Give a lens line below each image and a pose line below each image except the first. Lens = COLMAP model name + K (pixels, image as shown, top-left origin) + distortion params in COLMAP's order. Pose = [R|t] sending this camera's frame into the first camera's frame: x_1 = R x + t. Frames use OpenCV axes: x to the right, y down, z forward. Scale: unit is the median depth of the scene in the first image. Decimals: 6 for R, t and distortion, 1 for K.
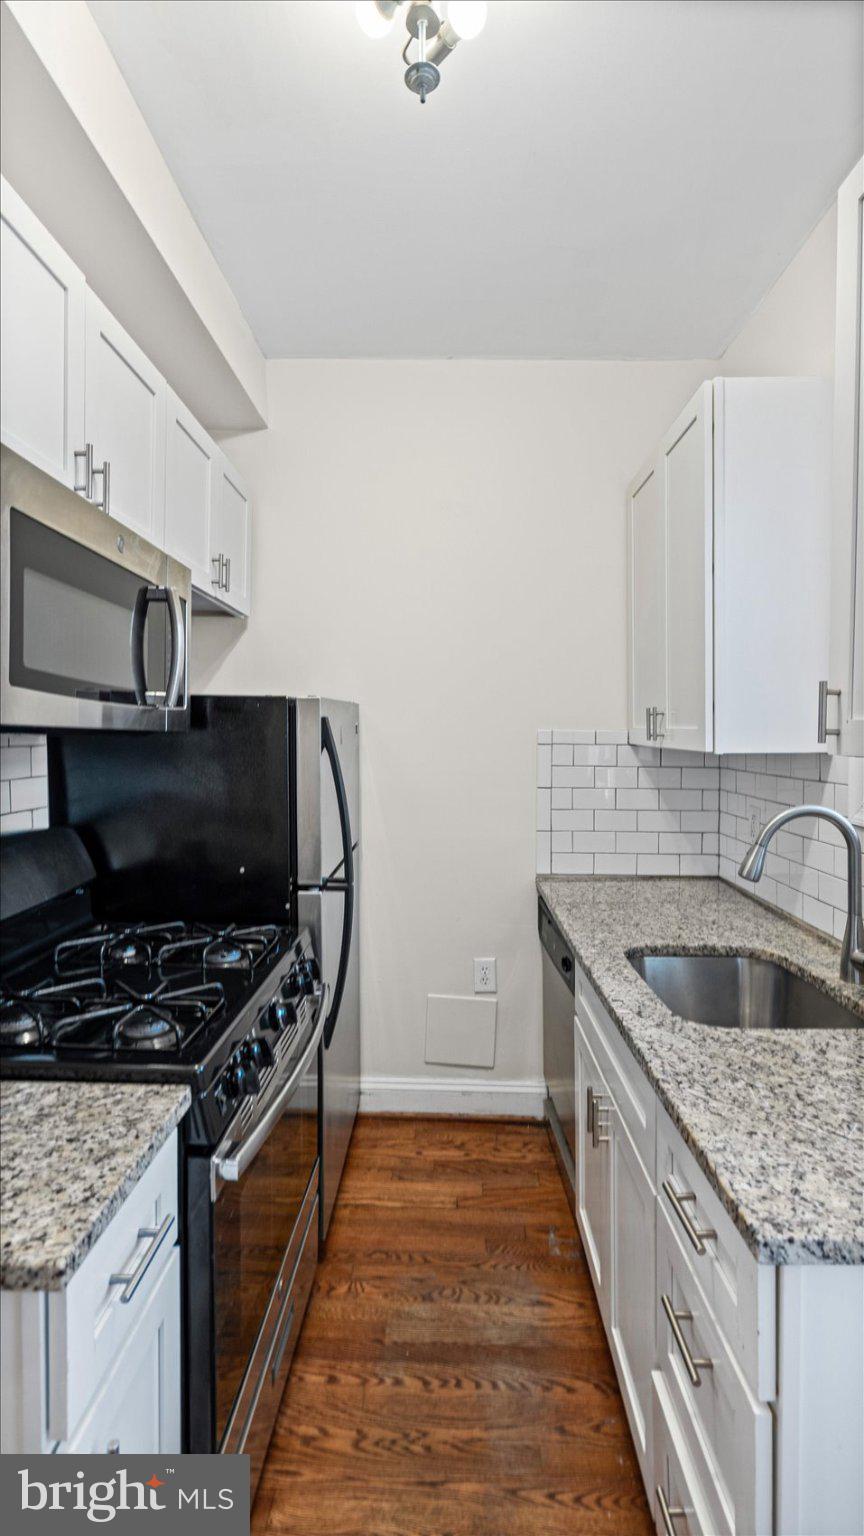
lens RADIAL K [[703.6, 0, 434.3], [0, 703.6, 774.2], [0, 0, 1]] dist [-0.004724, 0.000334]
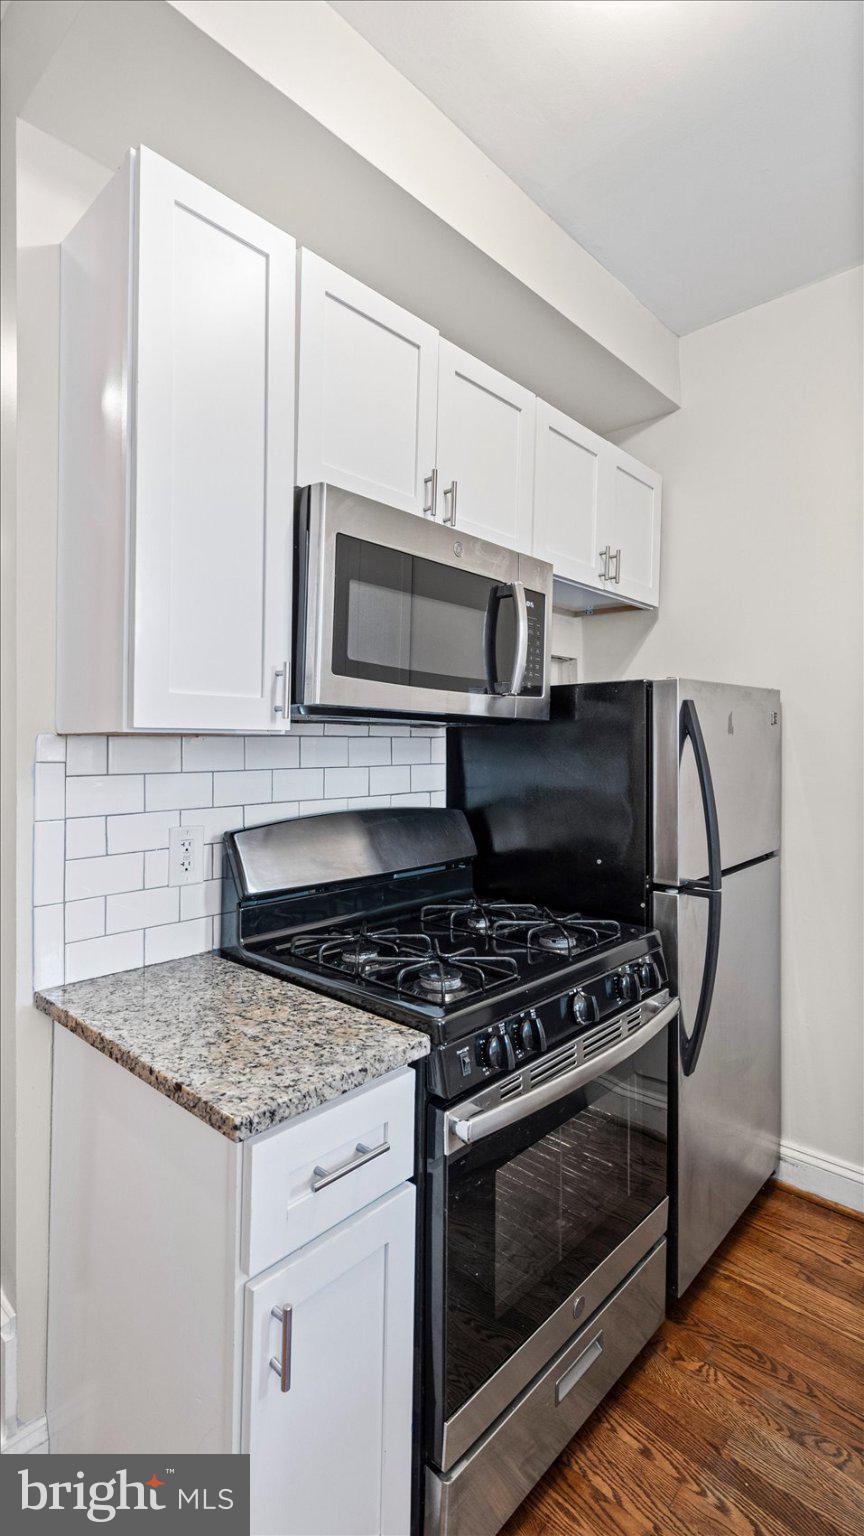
lens RADIAL K [[718.4, 0, 416.3], [0, 718.4, 751.8], [0, 0, 1]] dist [-0.005107, 0.001198]
pose [[0.741403, -0.005245, -0.671039, 0.228277], [-0.031258, 0.998614, -0.042341, 0.038114], [0.670331, 0.052367, 0.740212, 0.098911]]
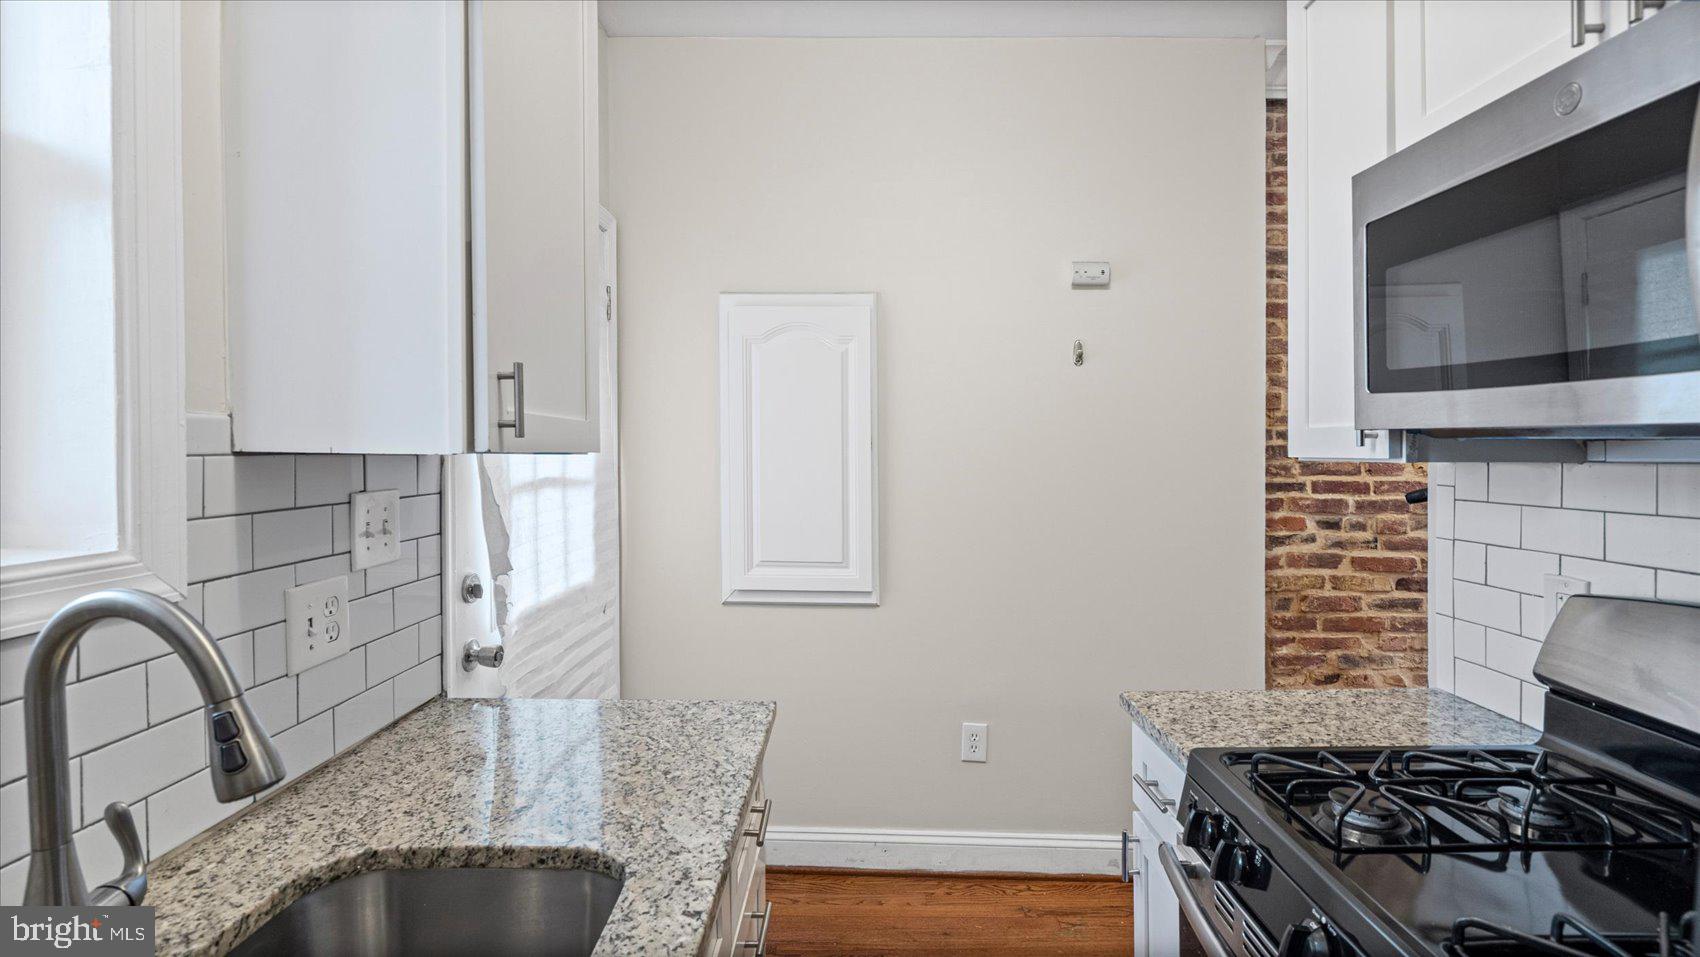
lens RADIAL K [[778.7, 0, 858.9], [0, 778.7, 477.0], [0, 0, 1]] dist [-0.004724, 0.000334]
pose [[-0.999729, -0.009971, -0.021027, 0.125648], [-0.011839, 0.995810, 0.090674, -0.059232], [0.020035, 0.090898, -0.995659, 1.332696]]
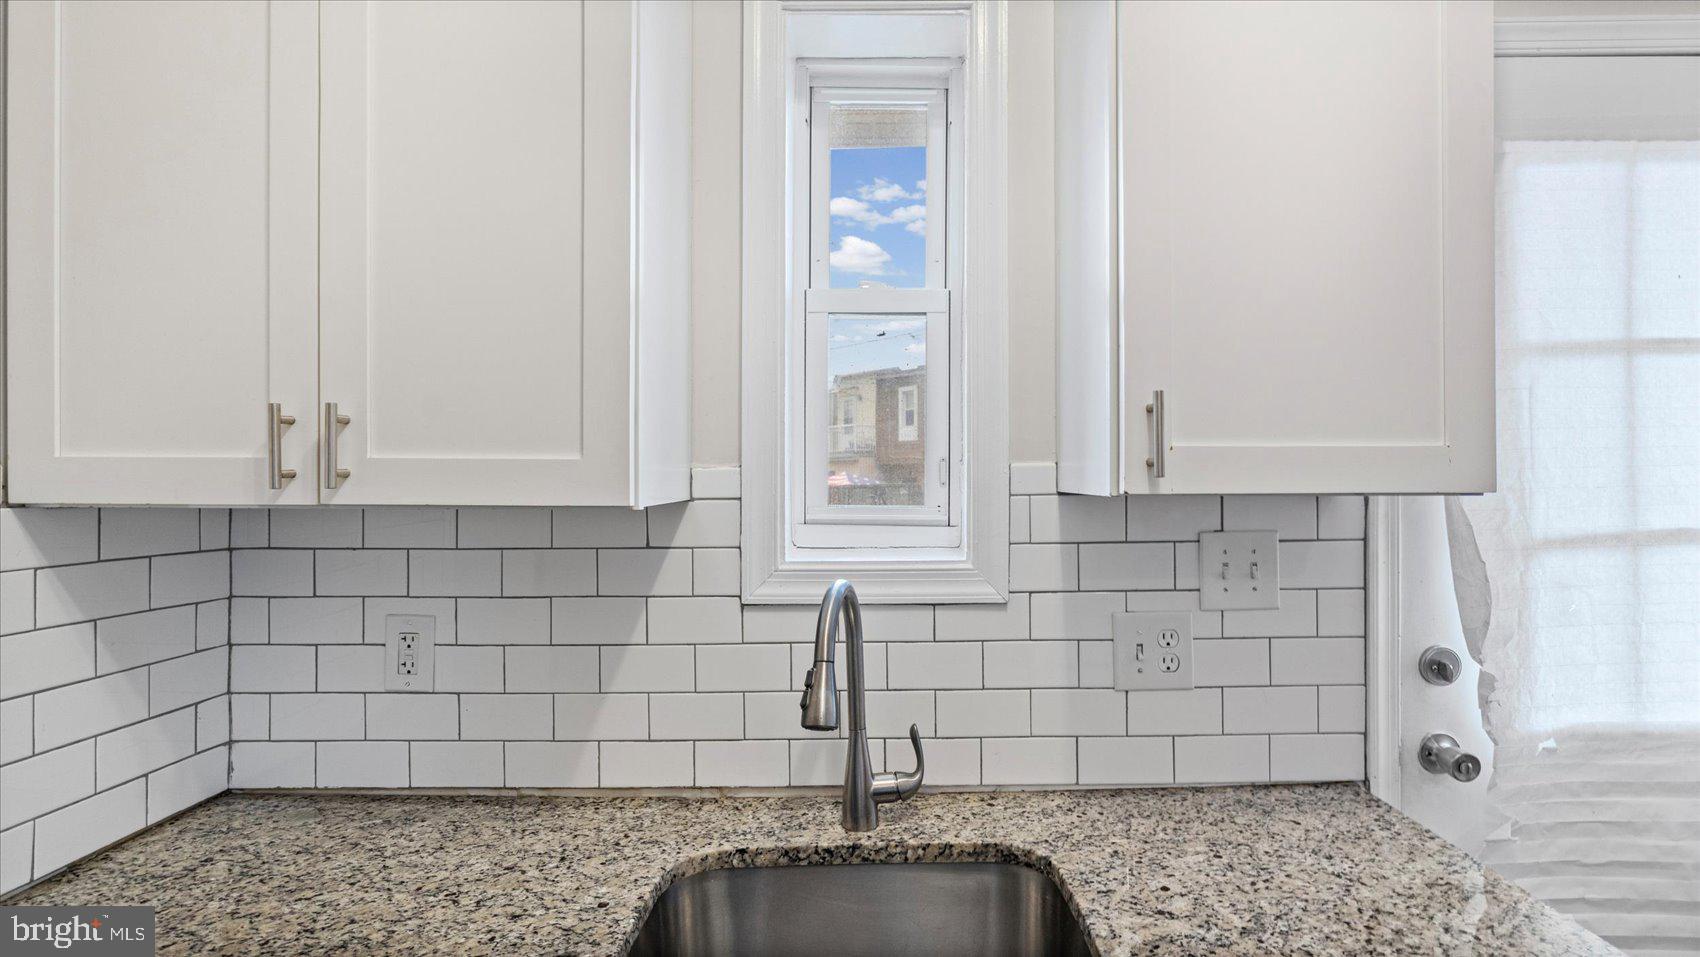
lens RADIAL K [[778.7, 0, 874.4], [0, 778.7, 486.0], [0, 0, 1]] dist [-0.004724, 0.000334]
pose [[-0.018720, -0.008678, 0.999787, -0.154736], [0.064816, 0.997848, 0.009874, -0.042802], [-0.997722, 0.064987, -0.018117, 0.903845]]
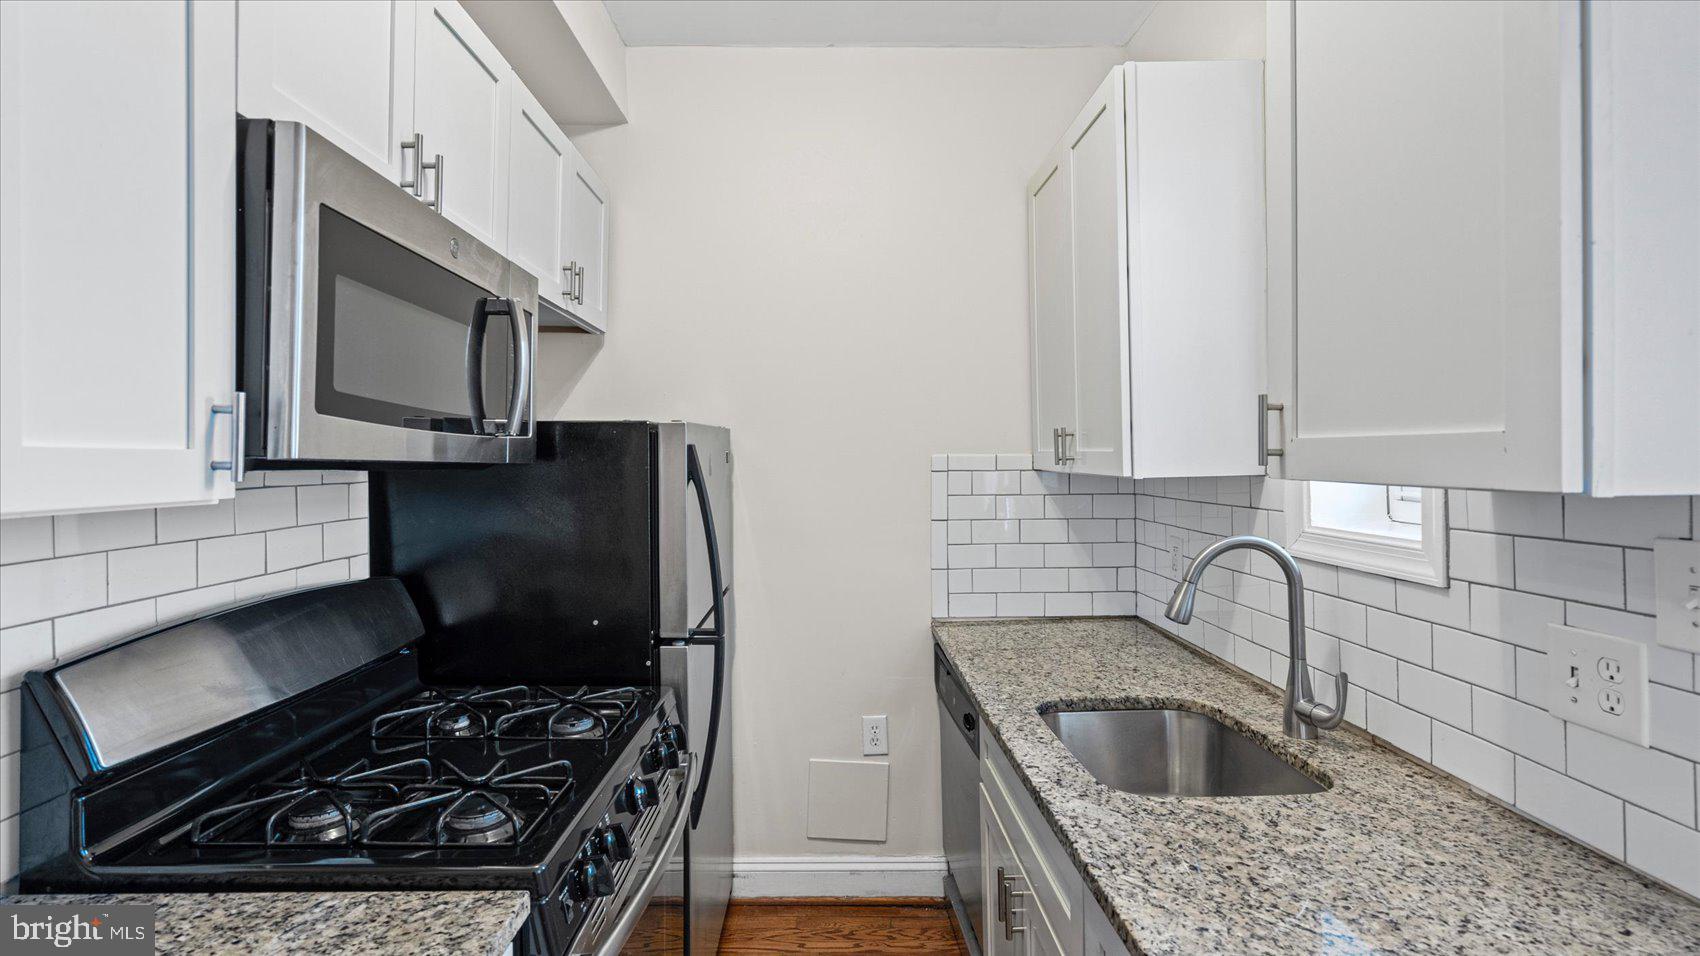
lens RADIAL K [[778.7, 0, 834.8], [0, 778.7, 476.9], [0, 0, 1]] dist [-0.004724, 0.000334]
pose [[0.999453, -0.016234, 0.028799, -0.003491], [0.017256, 0.999218, -0.035571, -0.003409], [-0.028199, 0.036049, 0.998952, 0.034177]]
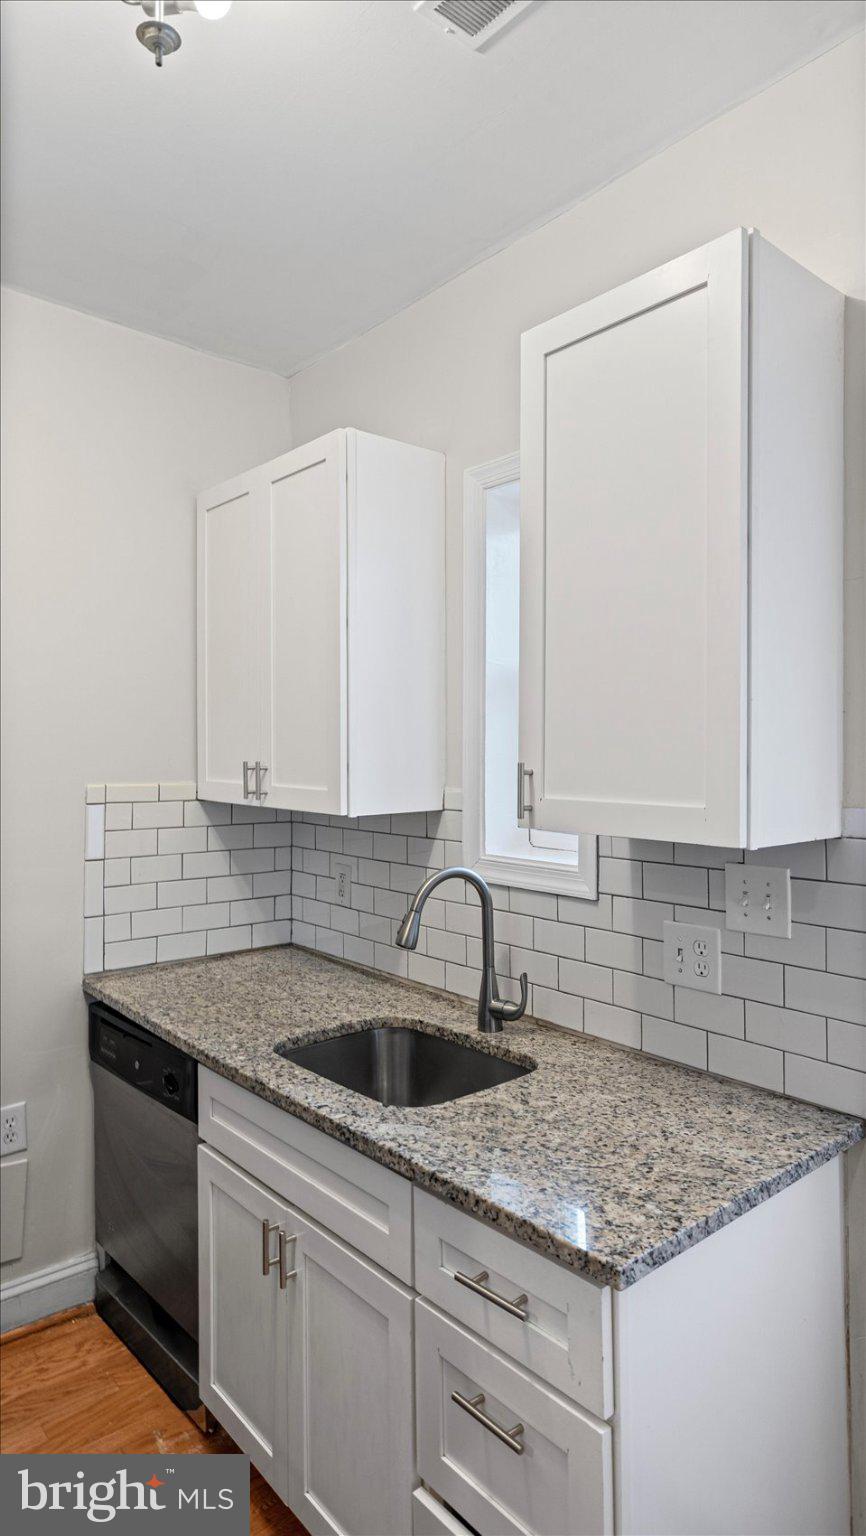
lens RADIAL K [[896.9, 0, 448.5], [0, 896.9, 768.2], [0, 0, 1]] dist [0.007900, 0.000326]
pose [[0.740749, -0.011122, 0.671690, -0.326965], [0.037400, 0.998995, -0.024703, -0.064145], [-0.670740, 0.043420, 0.740421, 0.019533]]
